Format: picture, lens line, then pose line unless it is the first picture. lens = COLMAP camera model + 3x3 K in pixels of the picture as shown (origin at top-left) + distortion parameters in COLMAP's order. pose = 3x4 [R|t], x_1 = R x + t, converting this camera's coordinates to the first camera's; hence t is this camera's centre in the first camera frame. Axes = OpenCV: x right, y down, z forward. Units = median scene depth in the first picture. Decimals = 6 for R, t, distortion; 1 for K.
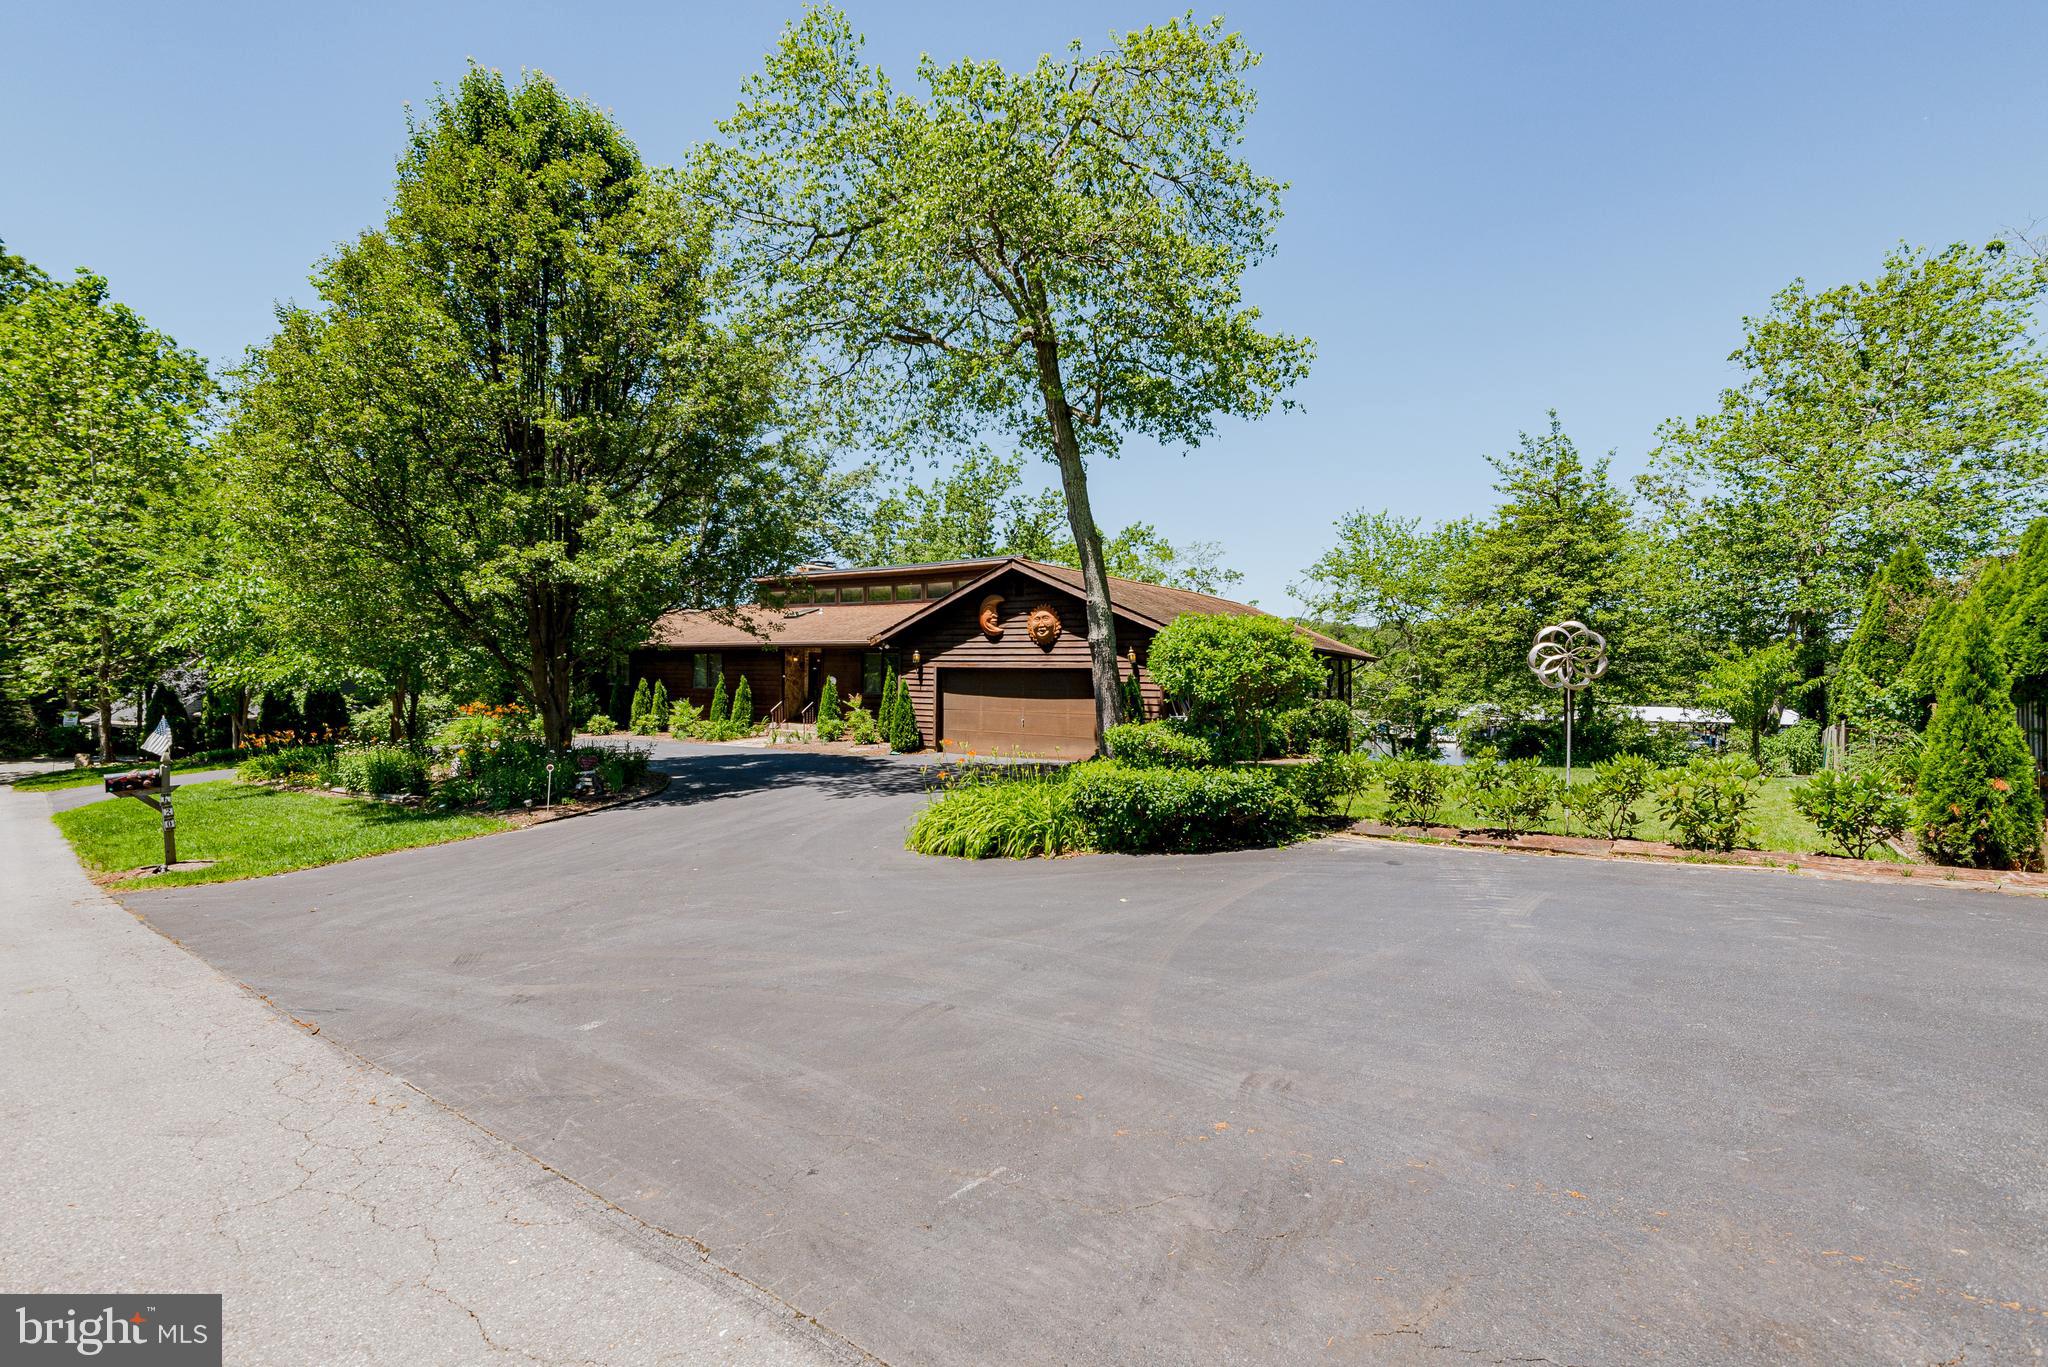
lens RADIAL K [[937.6, 0, 1042.3], [0, 937.6, 678.5], [0, 0, 1]] dist [0.005770, -0.002100]
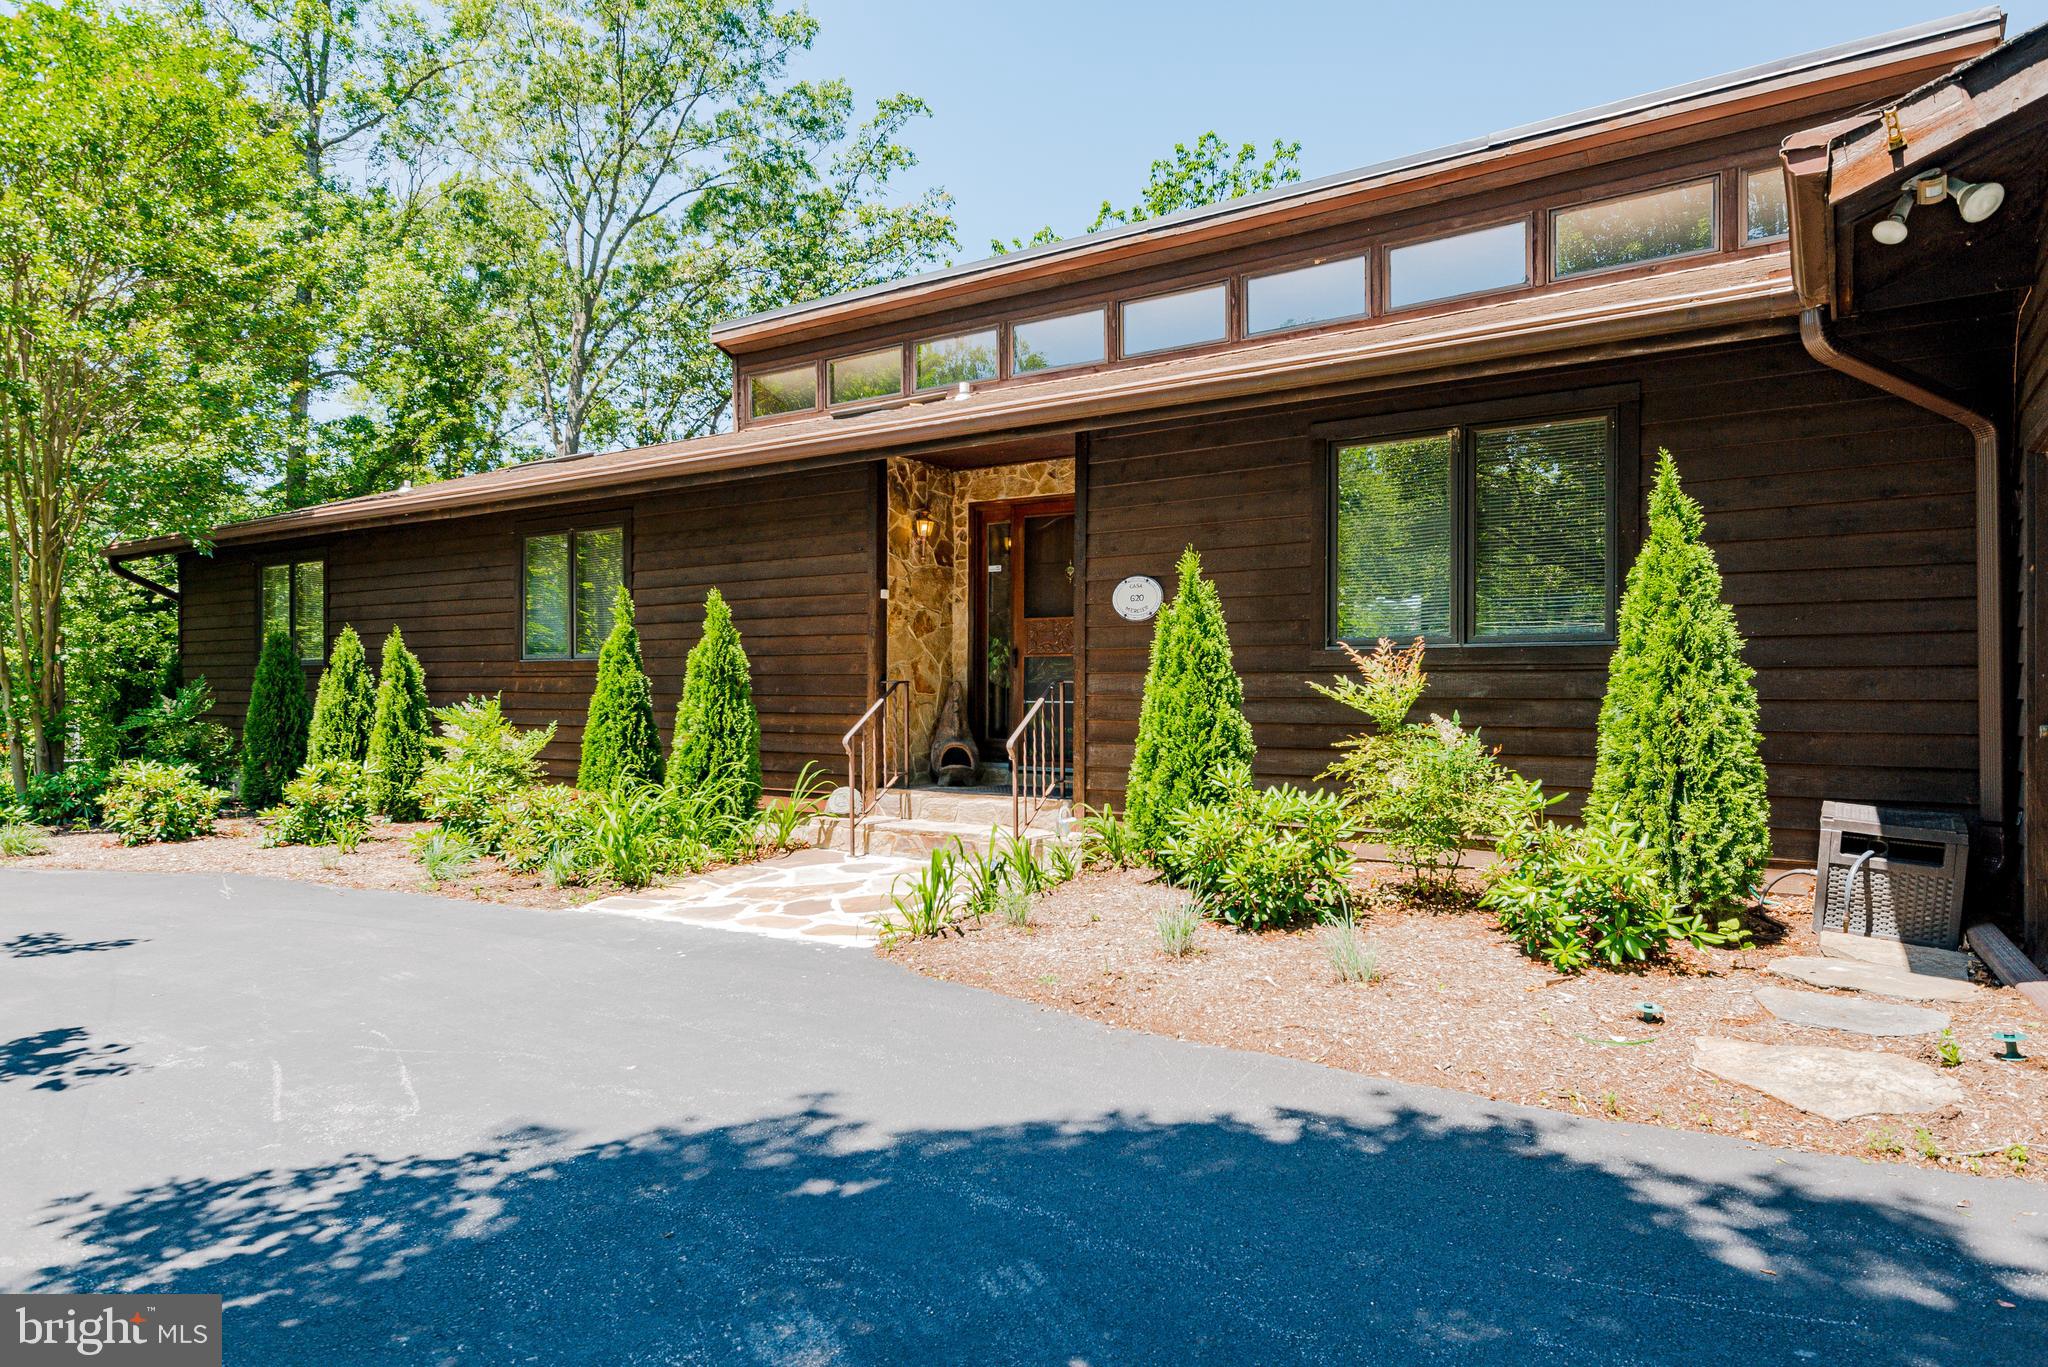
lens RADIAL K [[1299.1, 0, 1013.1], [0, 1299.1, 678.3], [0, 0, 1]] dist [-0.002249, -0.002609]
pose [[0.999602, -0.011093, -0.025934, -0.279458], [0.010859, 0.999899, -0.009141, 0.026573], [0.026033, 0.008856, 0.999622, 0.799860]]
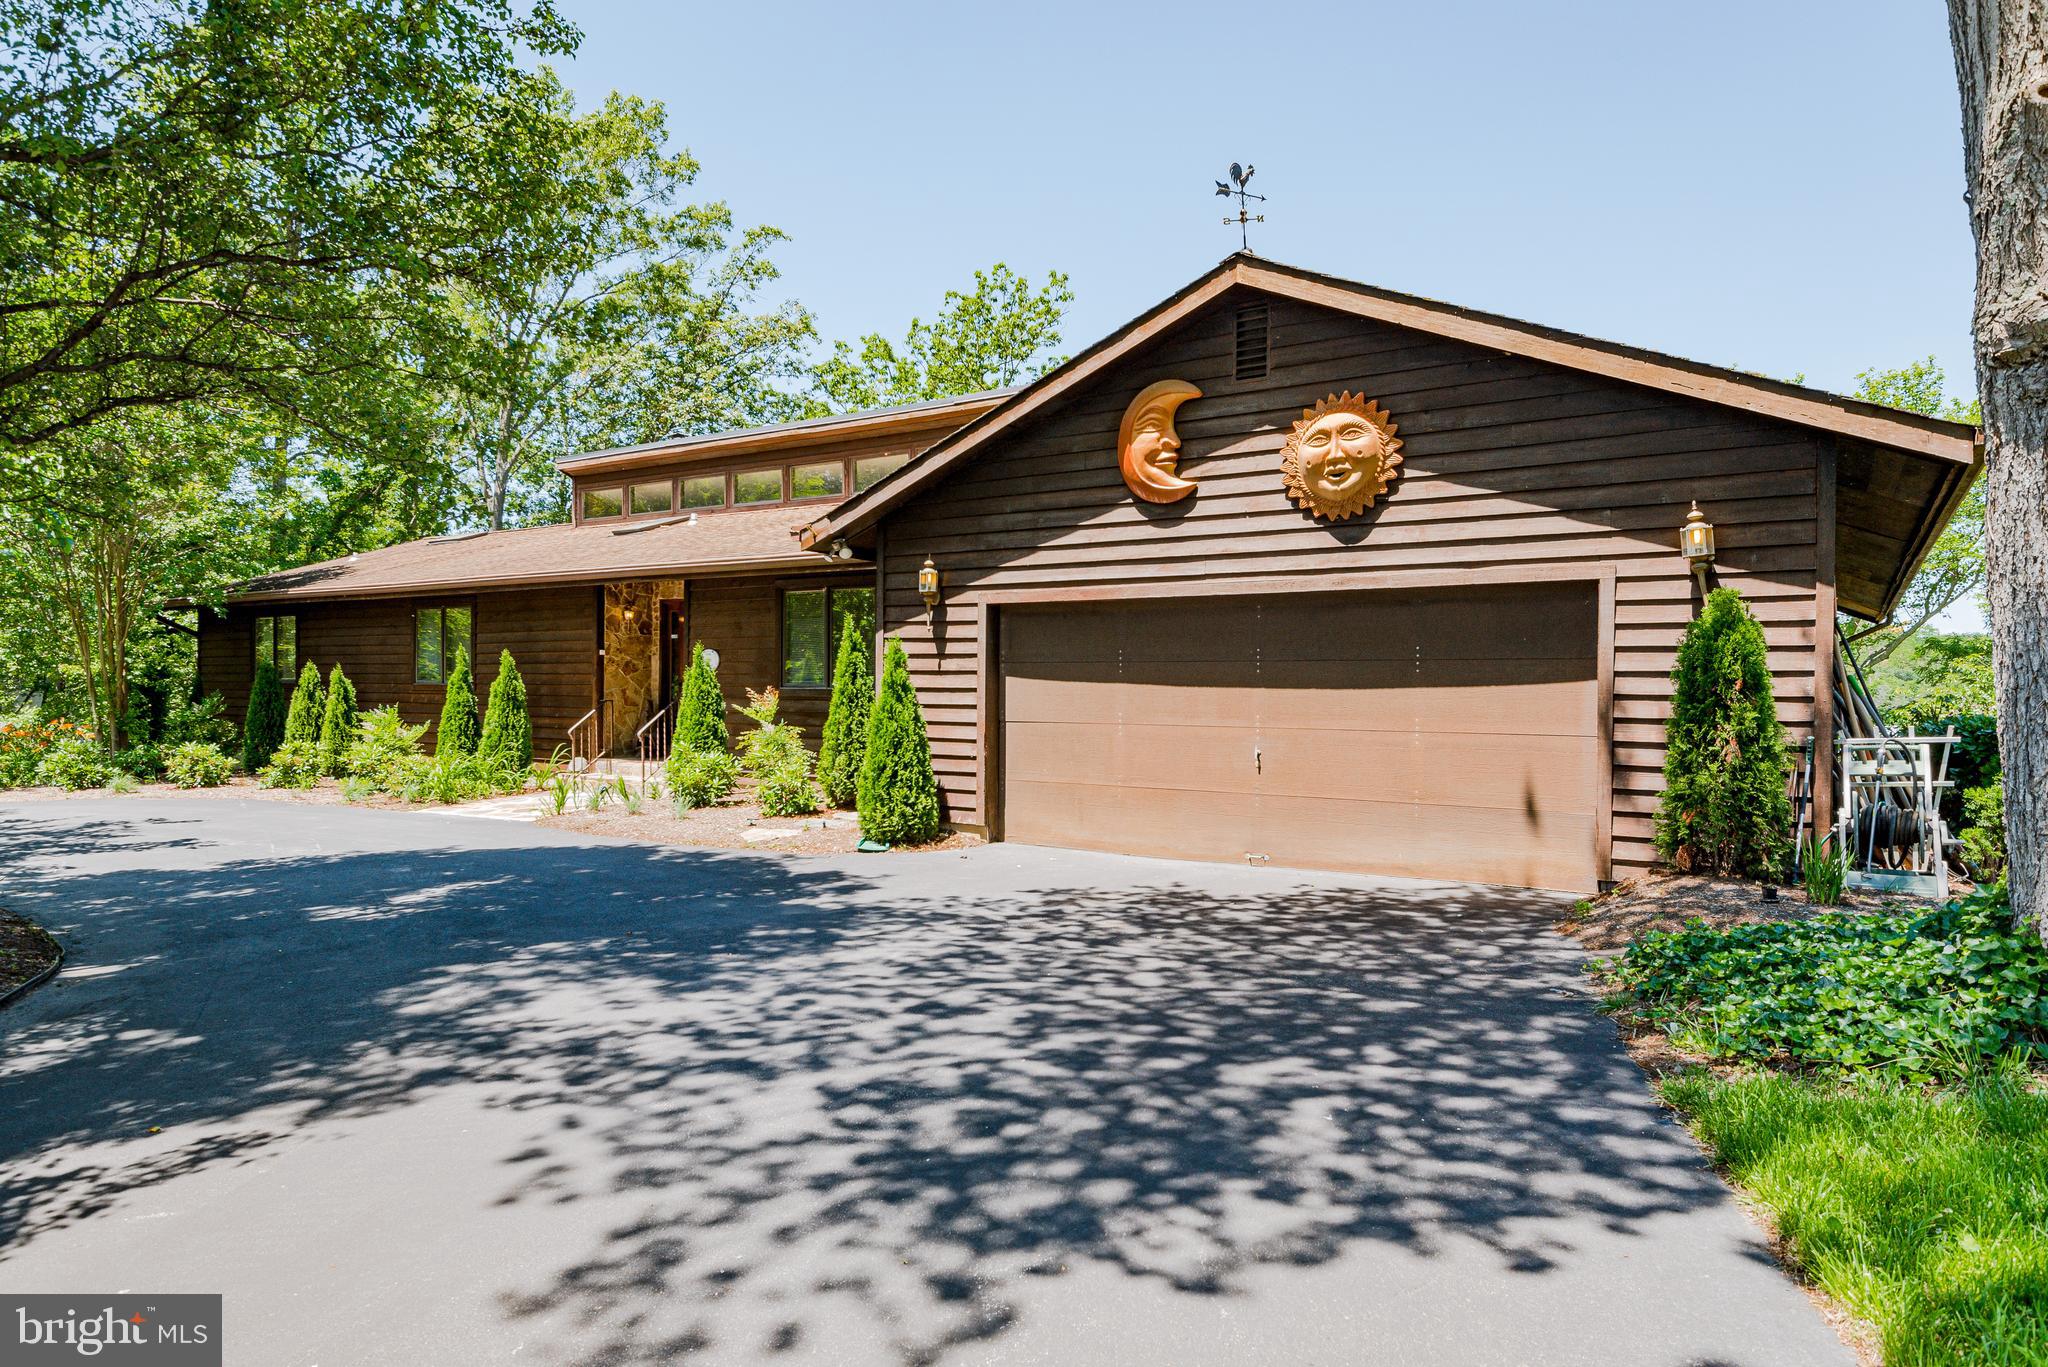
lens RADIAL K [[1299.1, 0, 1023.2], [0, 1299.1, 697.8], [0, 0, 1]] dist [-0.002249, -0.002609]
pose [[0.999960, -0.002679, -0.008572, -0.088391], [0.002711, 0.999989, 0.003724, 0.020230], [0.008561, -0.003748, 0.999956, 0.472820]]
